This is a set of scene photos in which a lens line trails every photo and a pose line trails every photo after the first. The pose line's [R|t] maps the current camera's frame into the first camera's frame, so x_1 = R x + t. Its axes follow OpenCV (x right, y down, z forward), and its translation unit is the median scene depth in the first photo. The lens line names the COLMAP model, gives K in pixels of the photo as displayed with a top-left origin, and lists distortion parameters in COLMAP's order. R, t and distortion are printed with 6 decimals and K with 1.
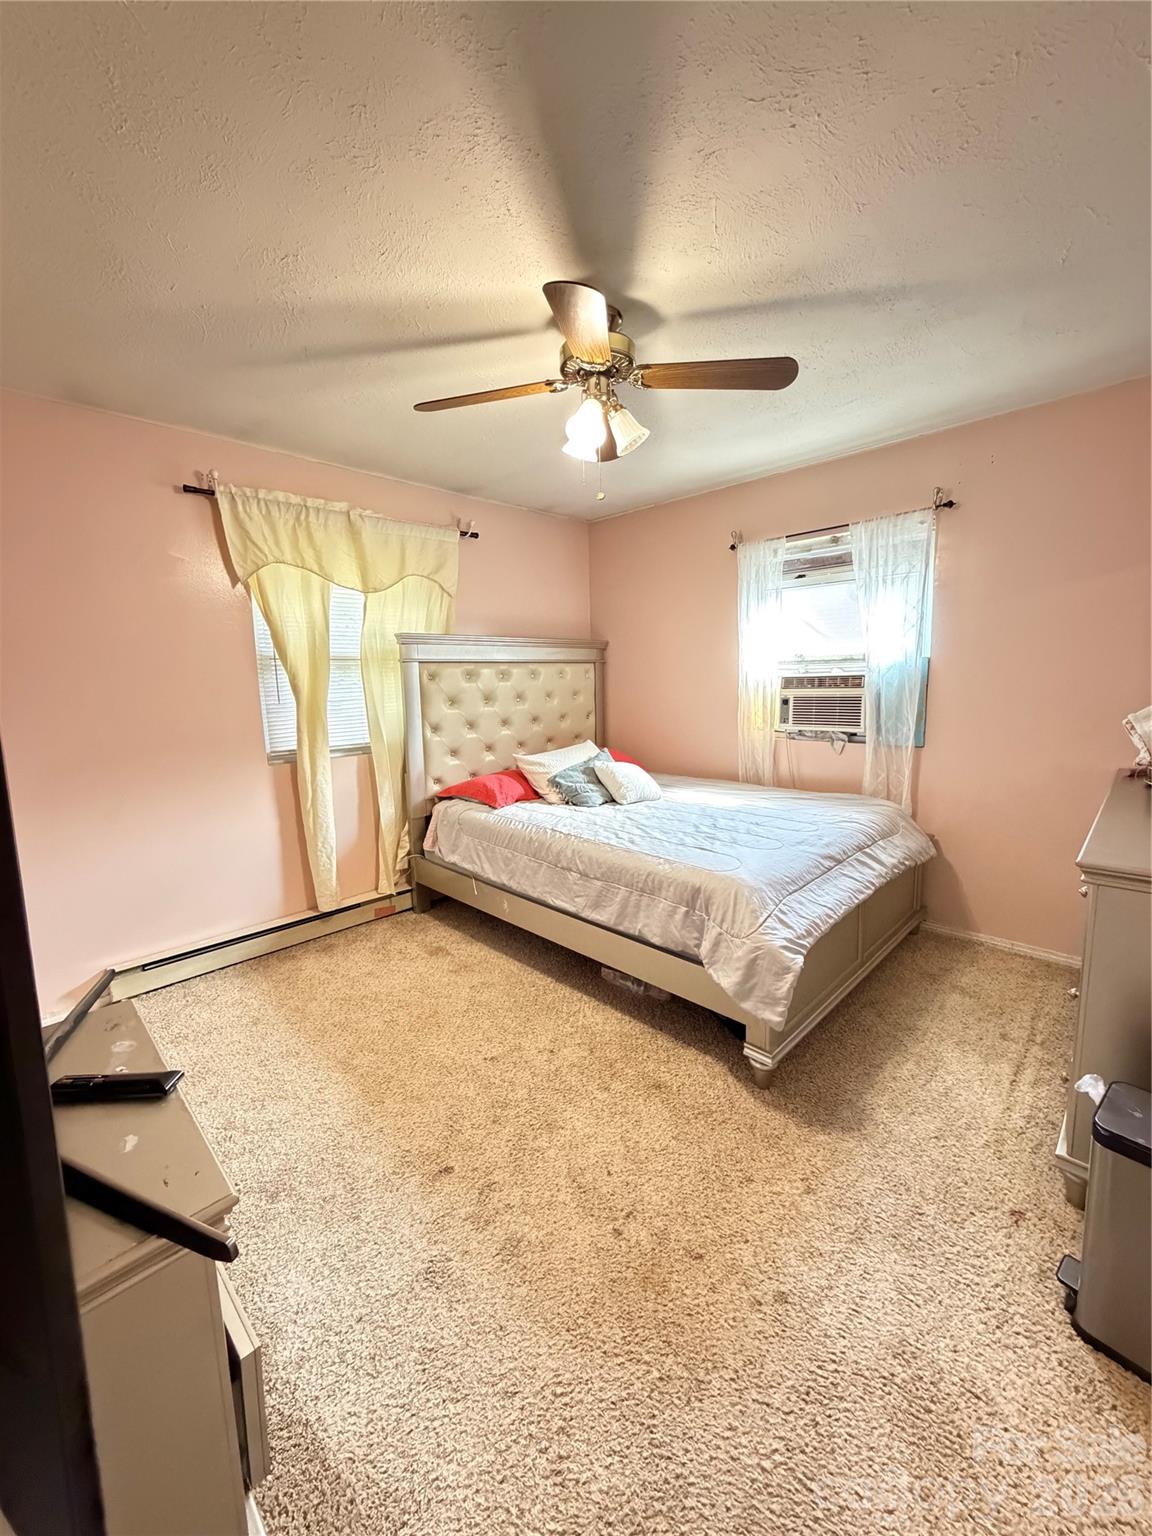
lens RADIAL K [[614.5, 0, 575.4], [0, 614.5, 763.4], [0, 0, 1]] dist [0.001311, 0.000374]
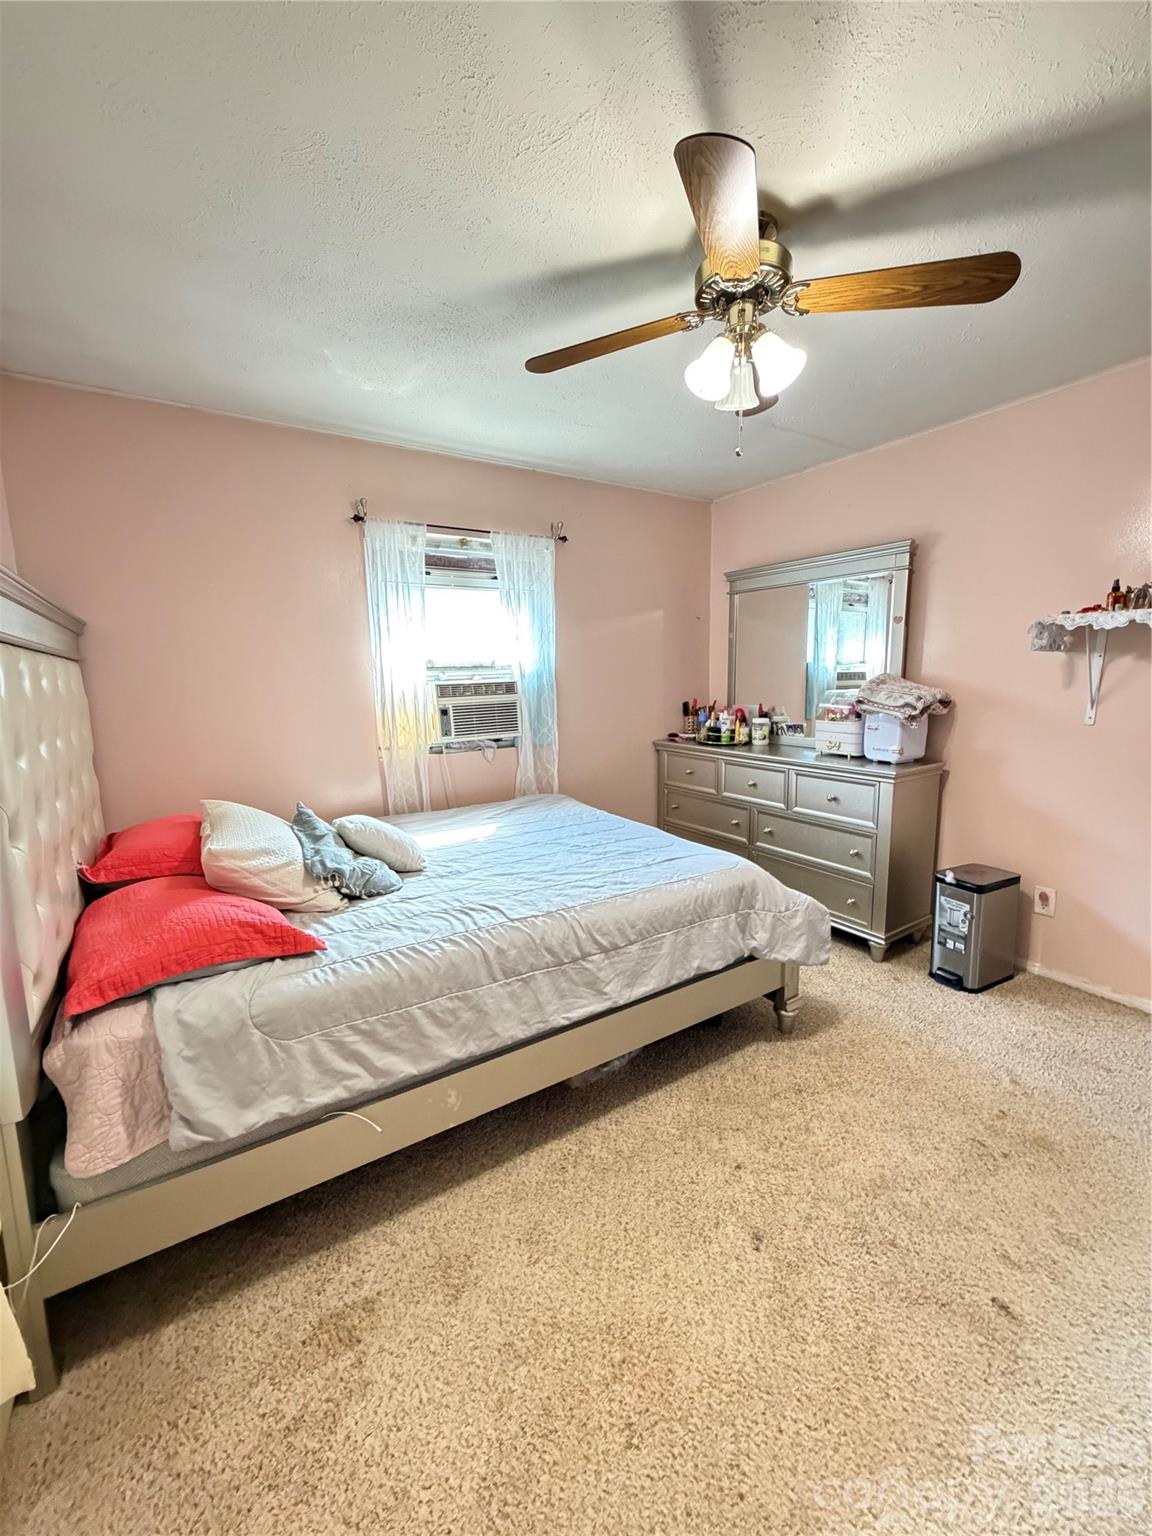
lens RADIAL K [[614.5, 0, 575.4], [0, 614.5, 763.4], [0, 0, 1]] dist [0.001311, 0.000374]
pose [[0.211206, -0.120707, 0.969960, -0.547440], [0.156284, 0.983749, 0.088393, -0.084795], [-0.964867, 0.132920, 0.226638, 0.694095]]
